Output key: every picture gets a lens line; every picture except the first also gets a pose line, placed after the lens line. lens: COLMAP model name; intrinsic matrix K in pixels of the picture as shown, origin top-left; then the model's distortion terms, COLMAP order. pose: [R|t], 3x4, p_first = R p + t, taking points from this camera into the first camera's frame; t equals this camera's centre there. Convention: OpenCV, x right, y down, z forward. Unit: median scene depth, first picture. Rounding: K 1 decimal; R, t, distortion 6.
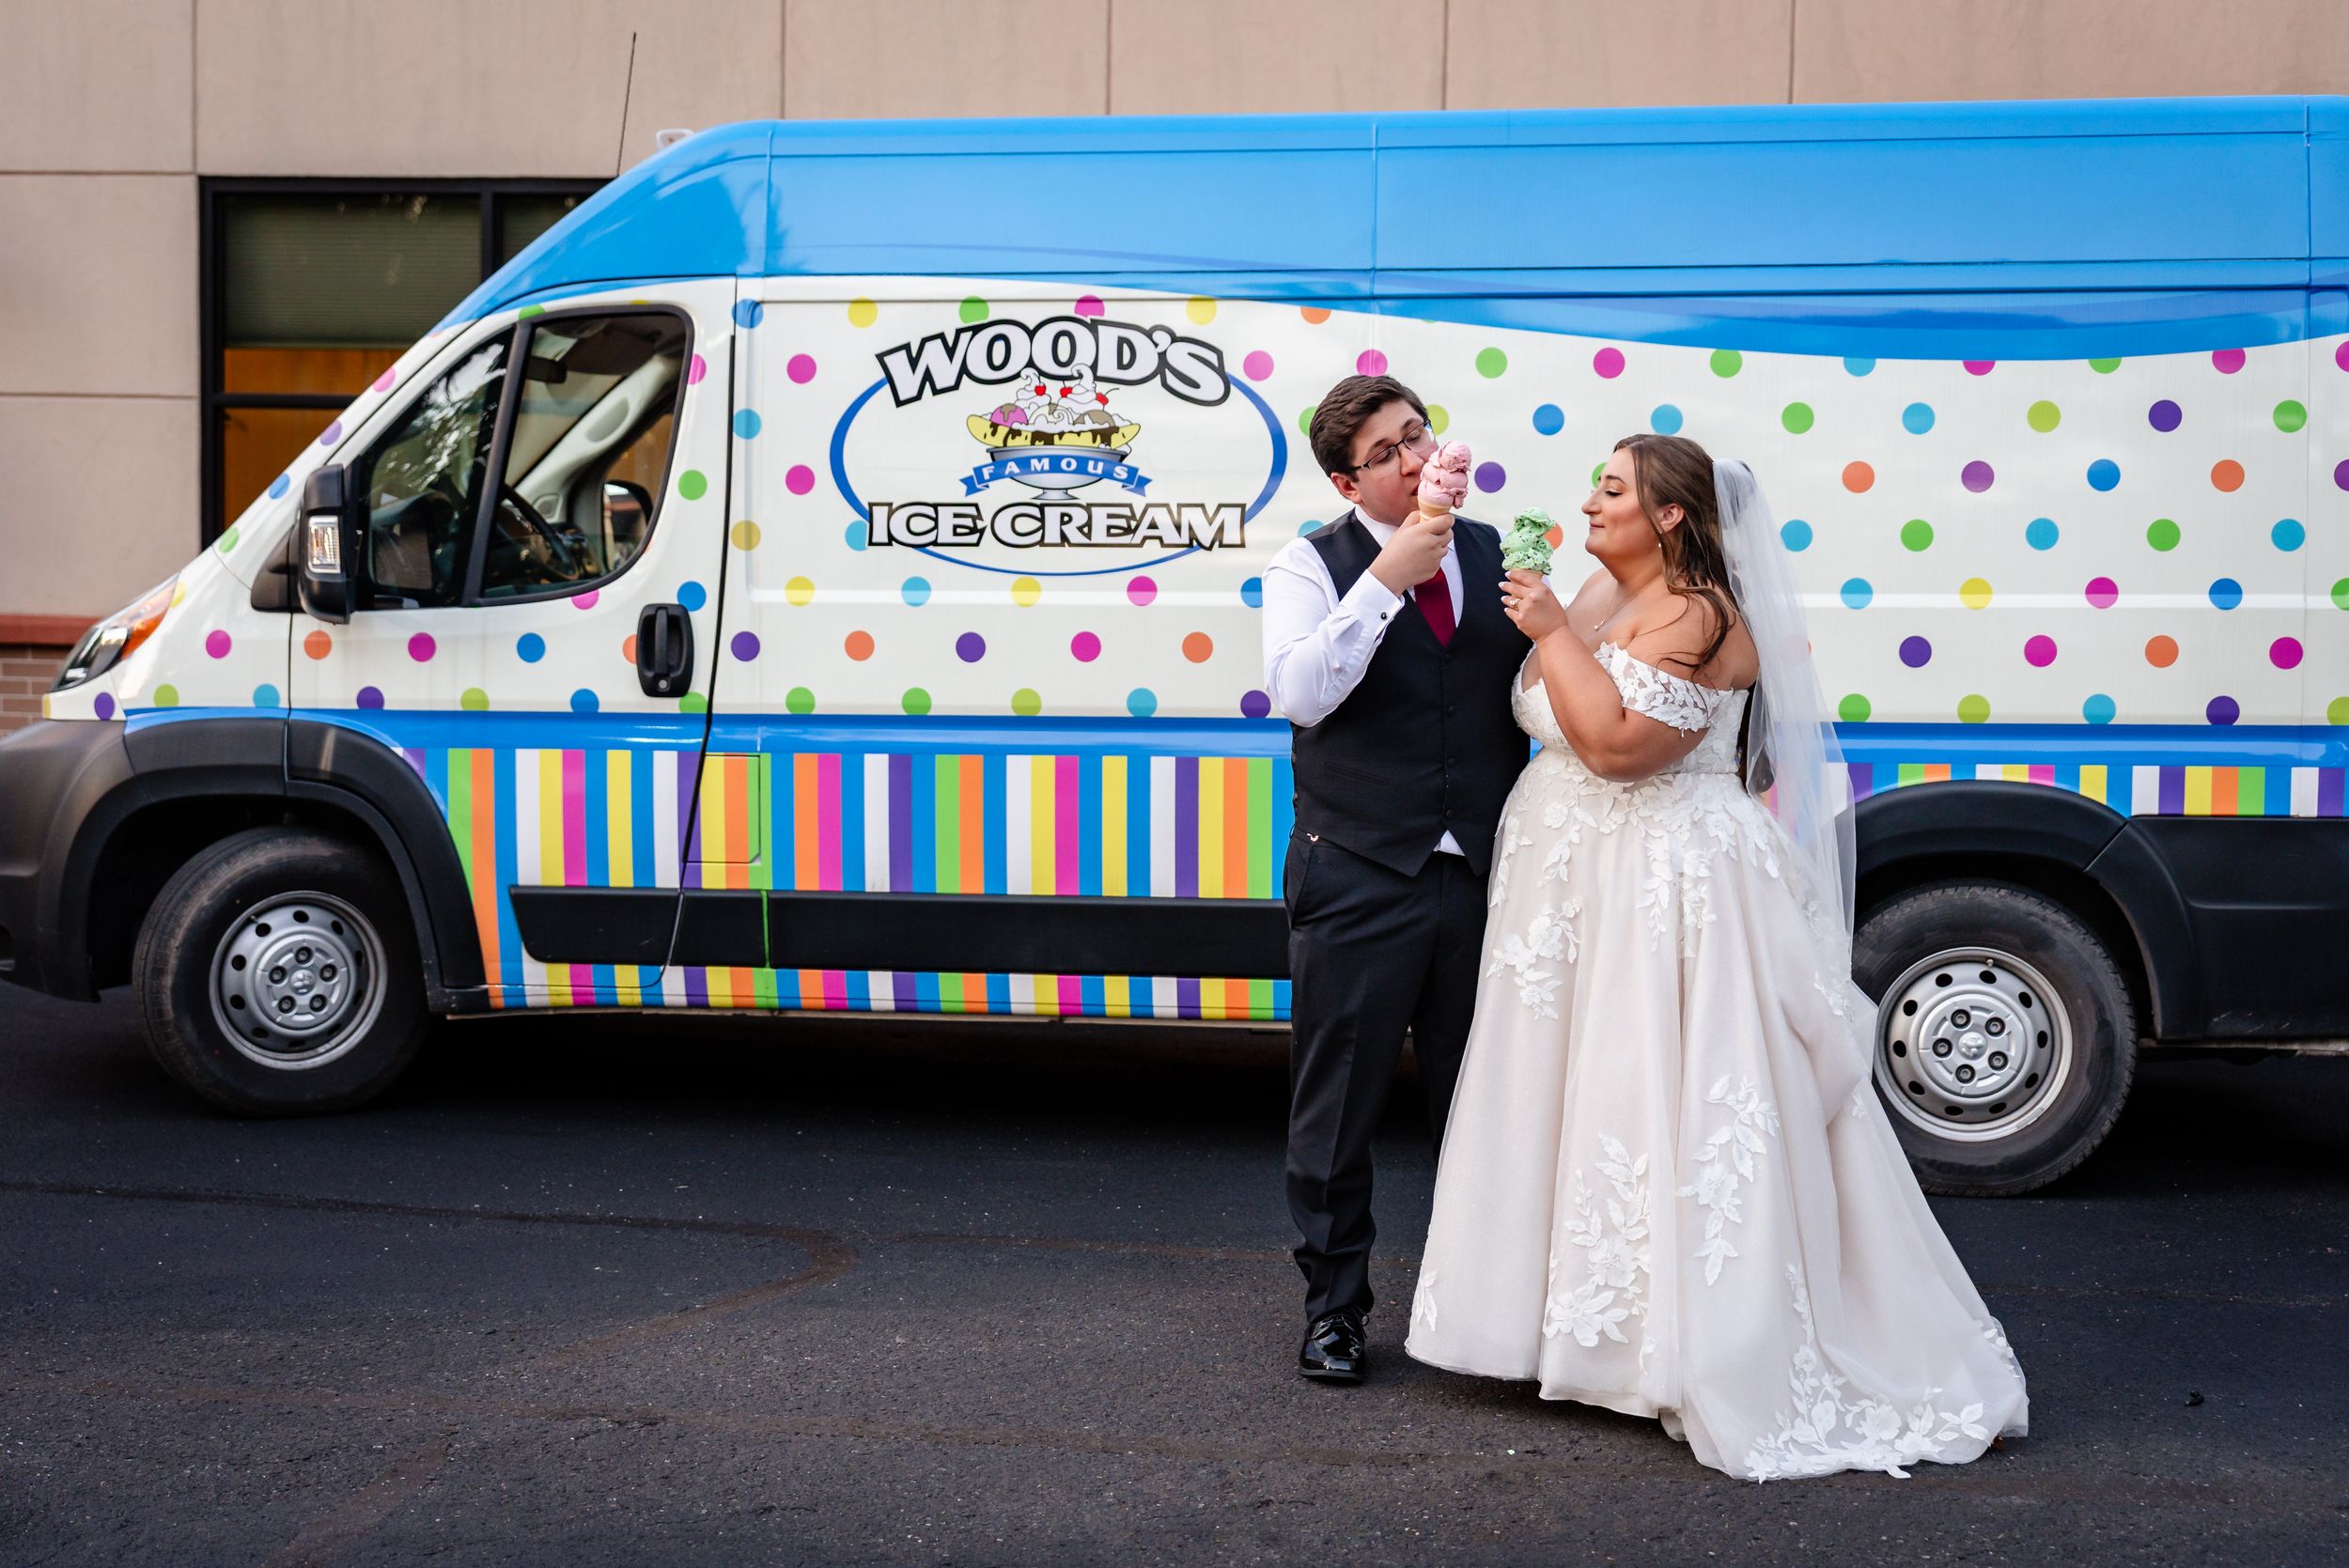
lens RADIAL K [[3042.8, 0, 1169.4], [0, 3042.8, 781.0], [0, 0, 1]] dist [-0.101381, 0.000000]
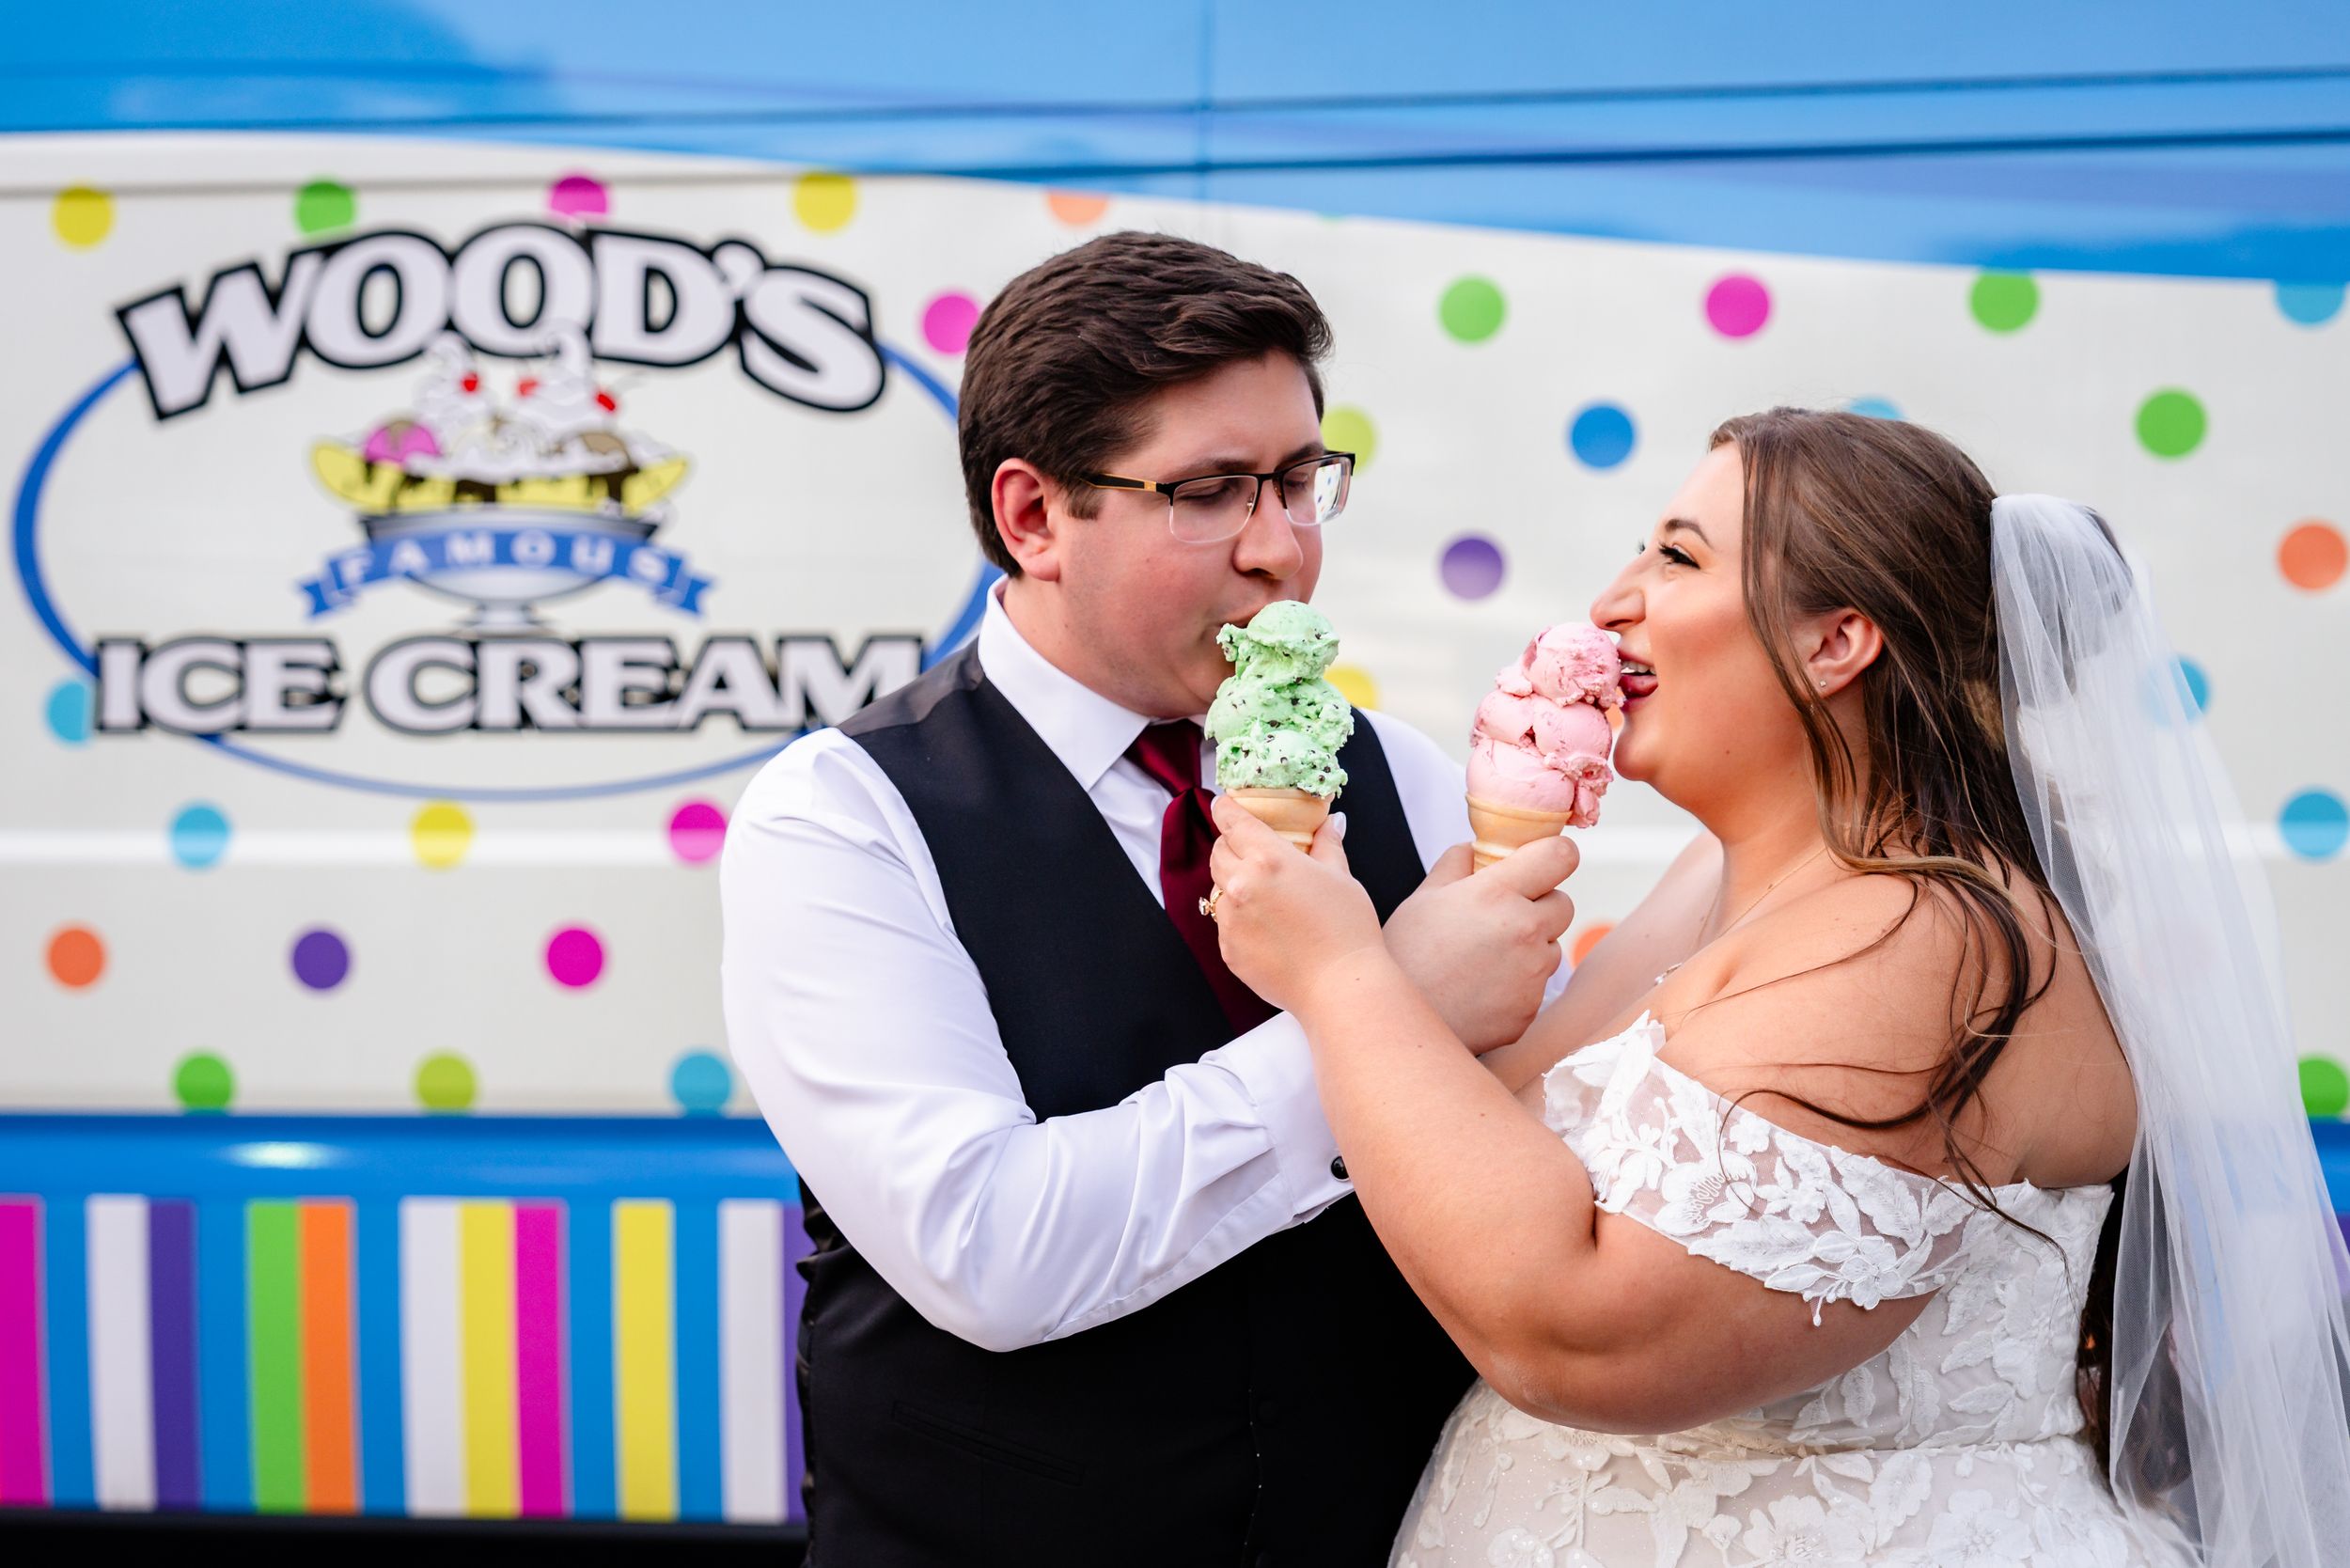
lens RADIAL K [[4263.0, 0, 1182.9], [0, 4263.0, 789.4], [0, 0, 1]] dist [0.133973, 0.000000]
pose [[0.999914, -0.010680, -0.007595, 0.066759], [0.010228, 0.998306, -0.057283, -0.031713], [0.008194, 0.057200, 0.998329, 0.373347]]
